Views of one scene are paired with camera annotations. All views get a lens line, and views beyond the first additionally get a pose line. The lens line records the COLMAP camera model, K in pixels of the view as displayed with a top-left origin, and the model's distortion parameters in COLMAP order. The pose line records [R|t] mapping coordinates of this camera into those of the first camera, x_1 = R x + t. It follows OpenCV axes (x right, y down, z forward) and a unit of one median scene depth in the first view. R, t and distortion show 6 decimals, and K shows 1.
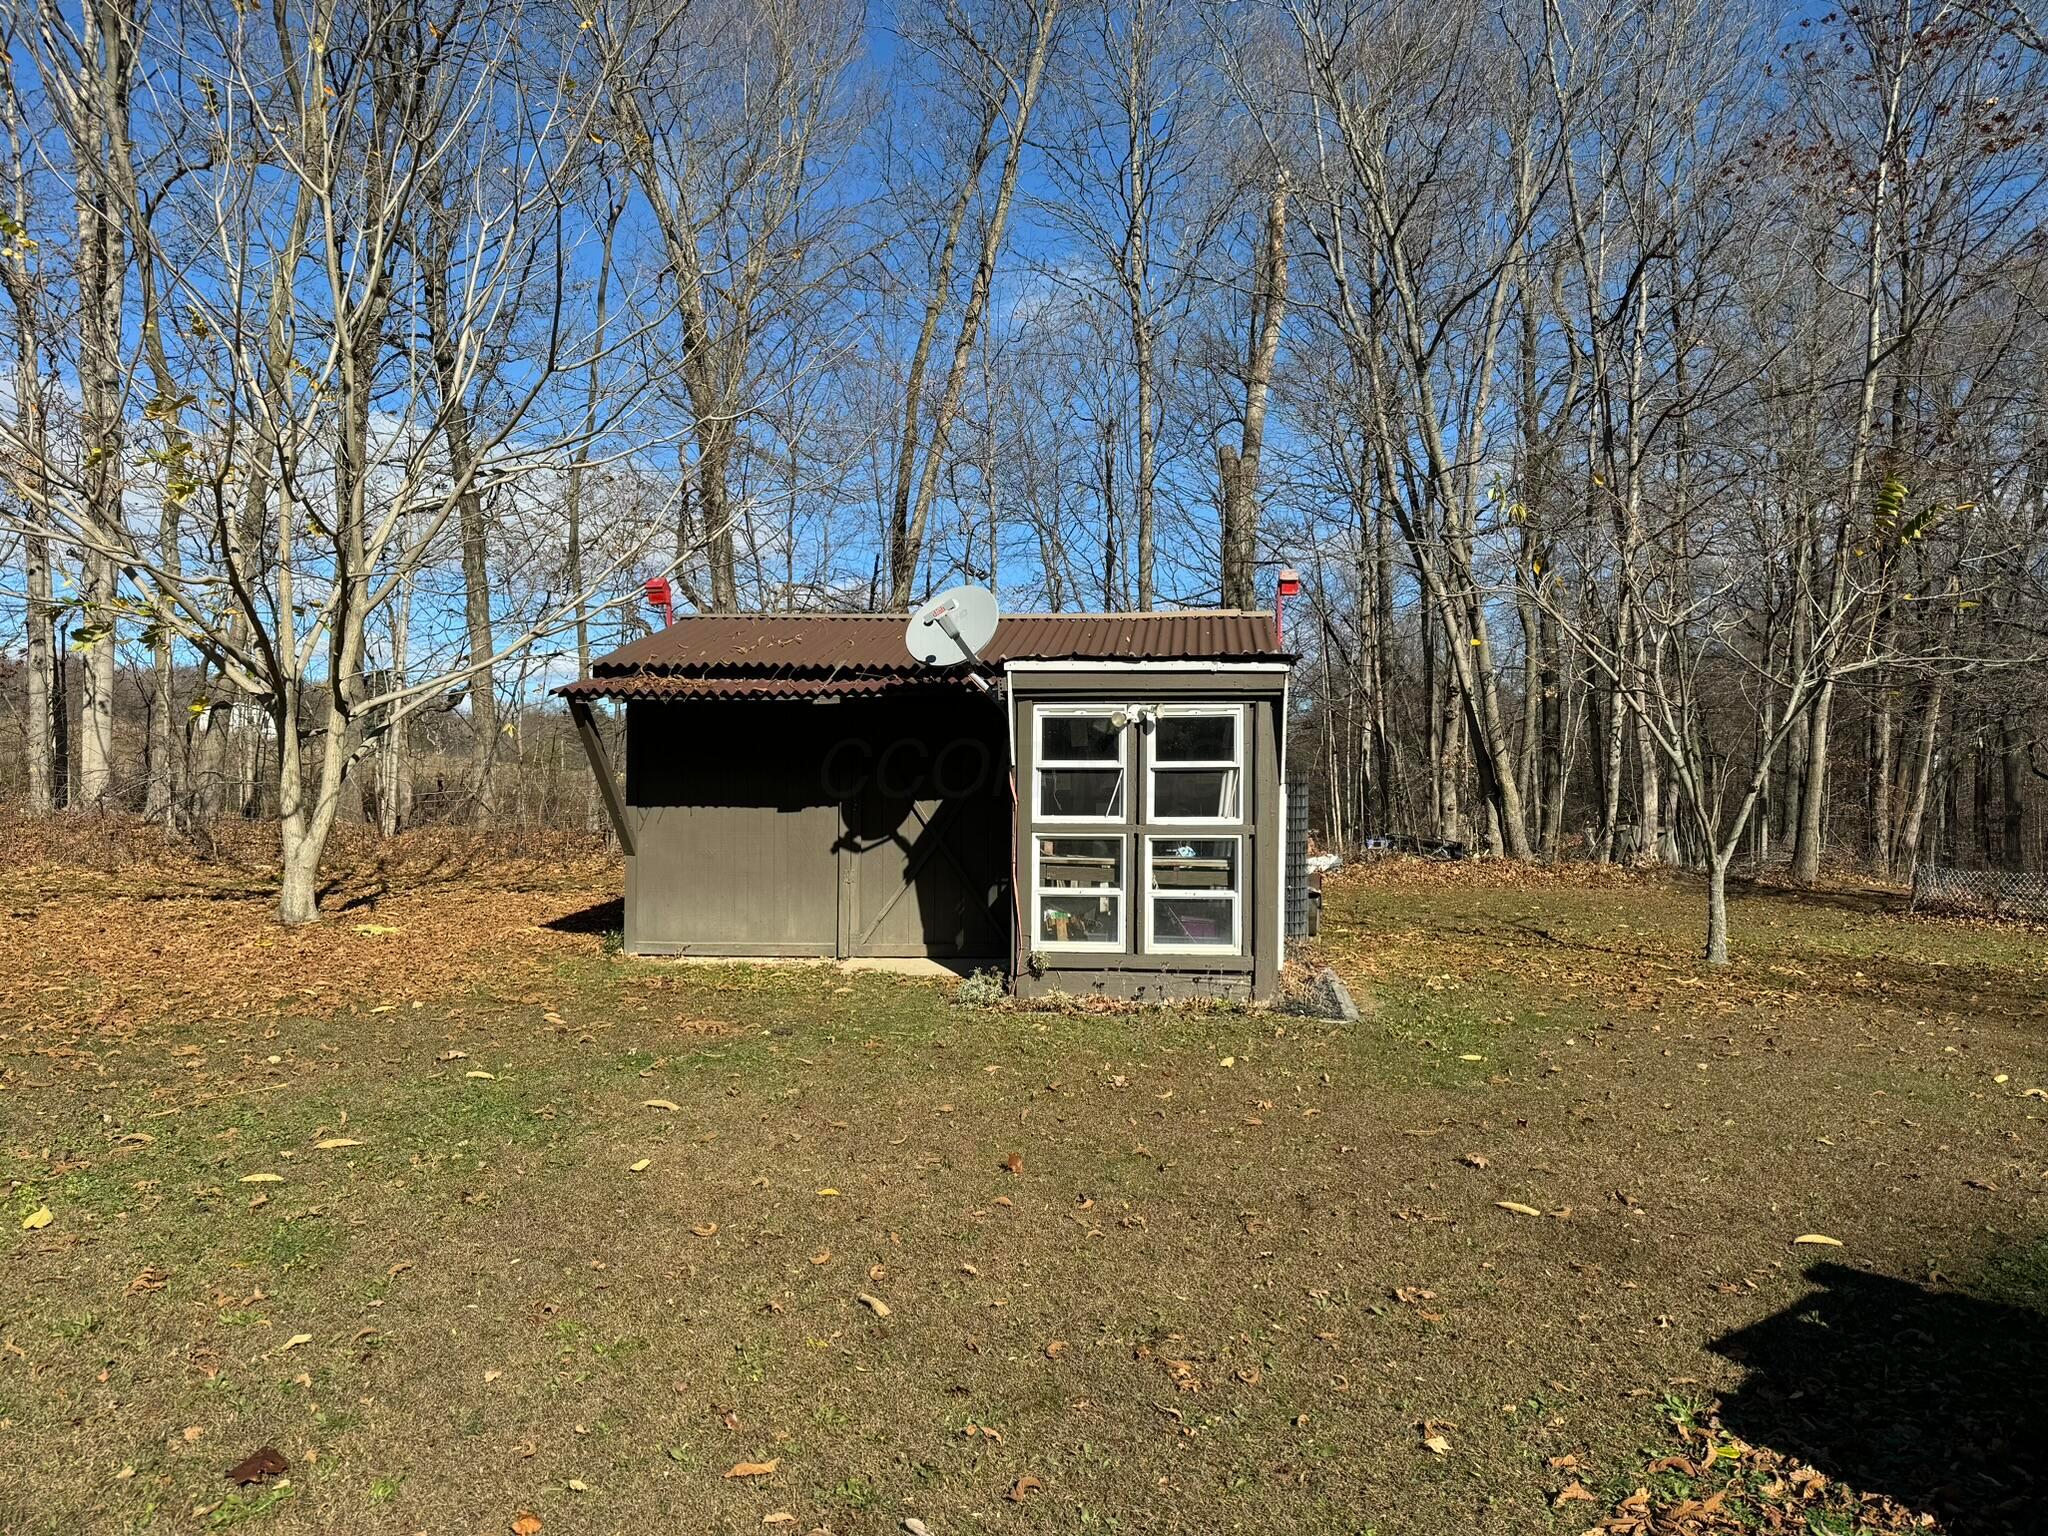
lens RADIAL K [[1516.4, 0, 1024.0], [0, 1516.4, 768.0], [0, 0, 1]] dist [0.056934, -0.041177]
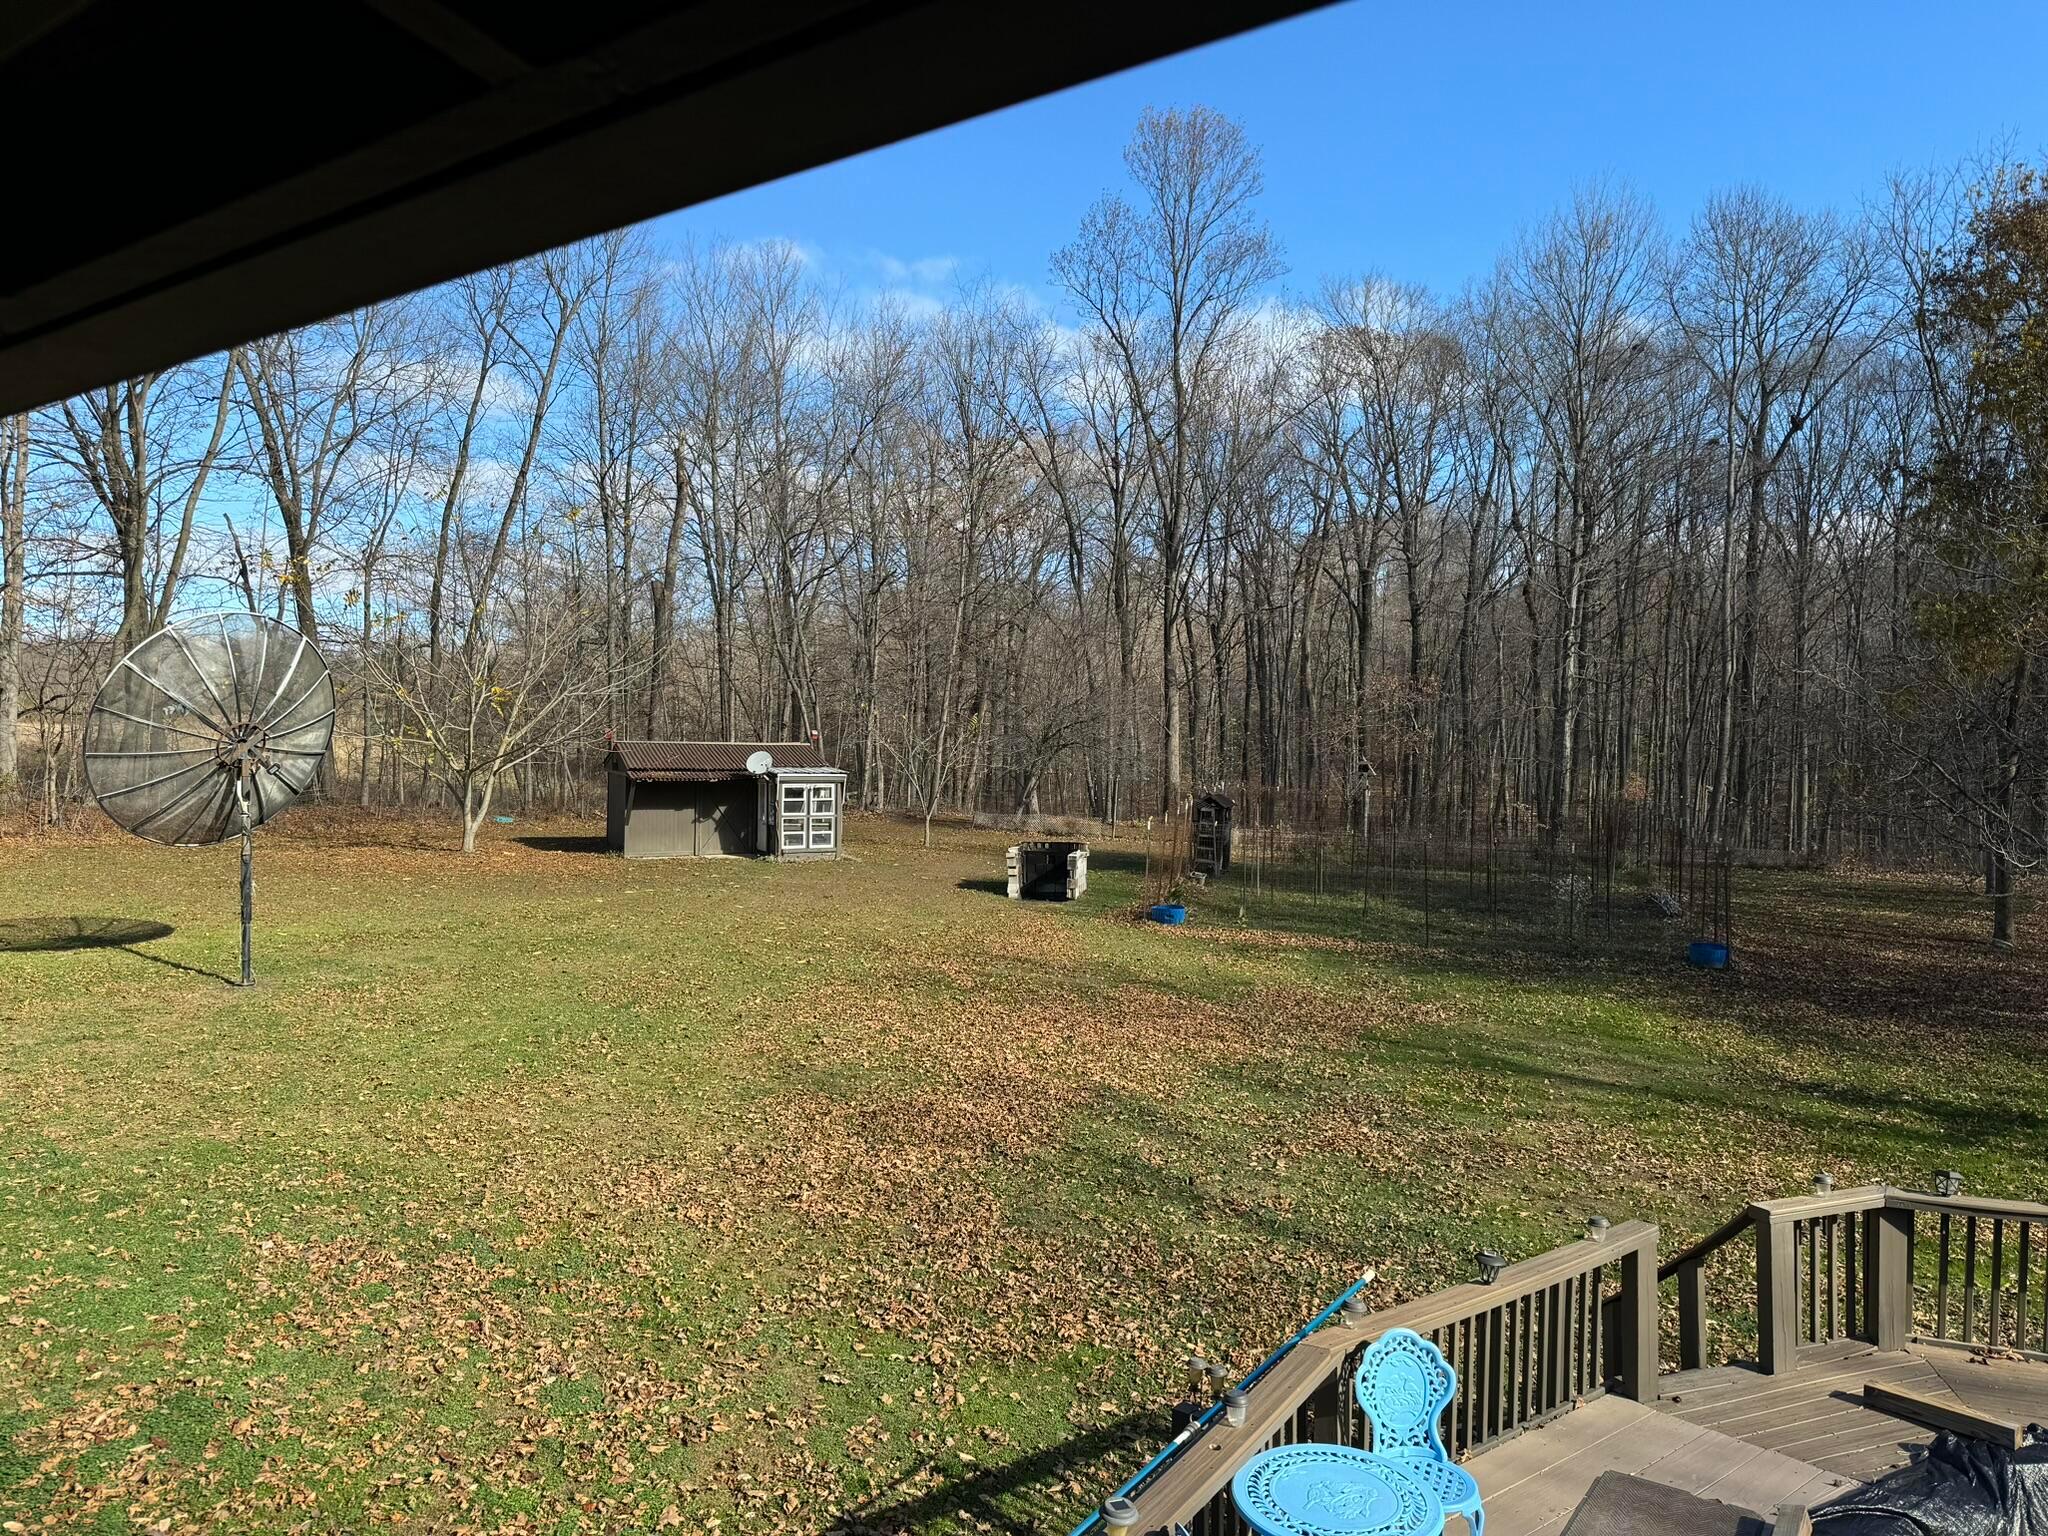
lens RADIAL K [[1516.4, 0, 1024.0], [0, 1516.4, 768.0], [0, 0, 1]] dist [0.056934, -0.041177]
pose [[0.842832, -0.011250, 0.538060, -1.285386], [-0.017991, 0.998634, 0.049062, -0.234968], [-0.537877, -0.051031, 0.841478, -2.121571]]
